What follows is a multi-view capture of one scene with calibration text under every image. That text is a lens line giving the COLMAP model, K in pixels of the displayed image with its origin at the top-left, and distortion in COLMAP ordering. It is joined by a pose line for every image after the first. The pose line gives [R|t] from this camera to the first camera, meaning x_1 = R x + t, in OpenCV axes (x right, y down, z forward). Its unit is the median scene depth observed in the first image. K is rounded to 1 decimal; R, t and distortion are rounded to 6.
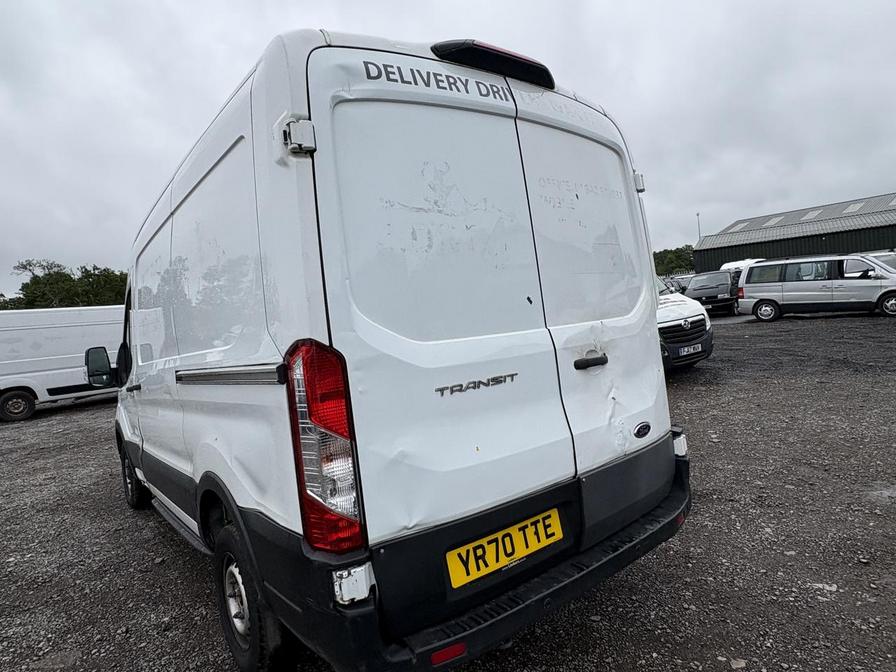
lens RADIAL K [[537.2, 0, 443.9], [0, 537.2, 332.0], [0, 0, 1]] dist [0.003523, 0.002325]
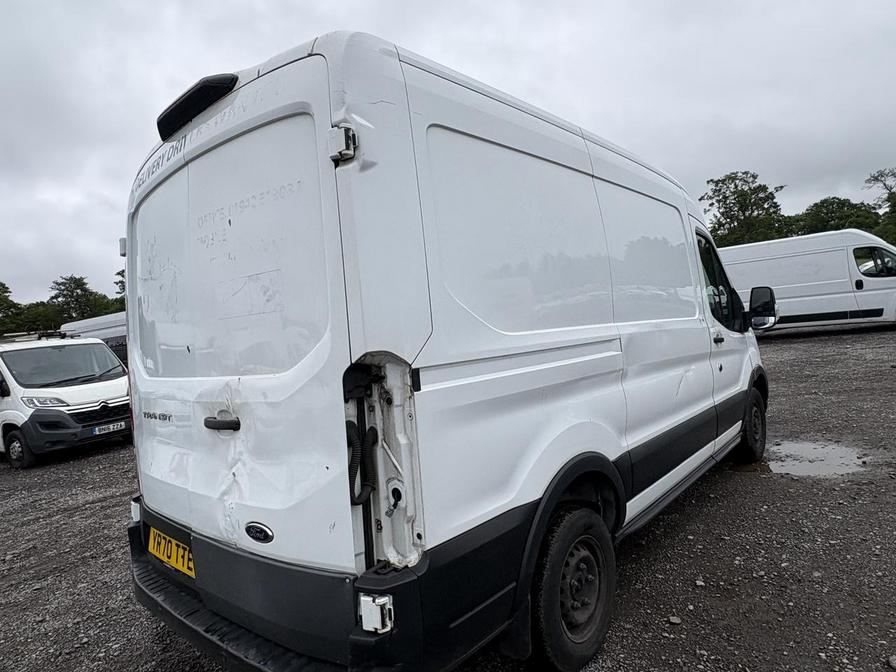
lens RADIAL K [[537.2, 0, 448.4], [0, 537.2, 333.7], [0, 0, 1]] dist [0.003523, 0.002325]
pose [[0.198492, 0.100987, -0.974886, 1.139879], [0.063556, 0.991258, 0.115623, -0.159388], [0.978040, -0.084910, 0.190339, 1.167834]]
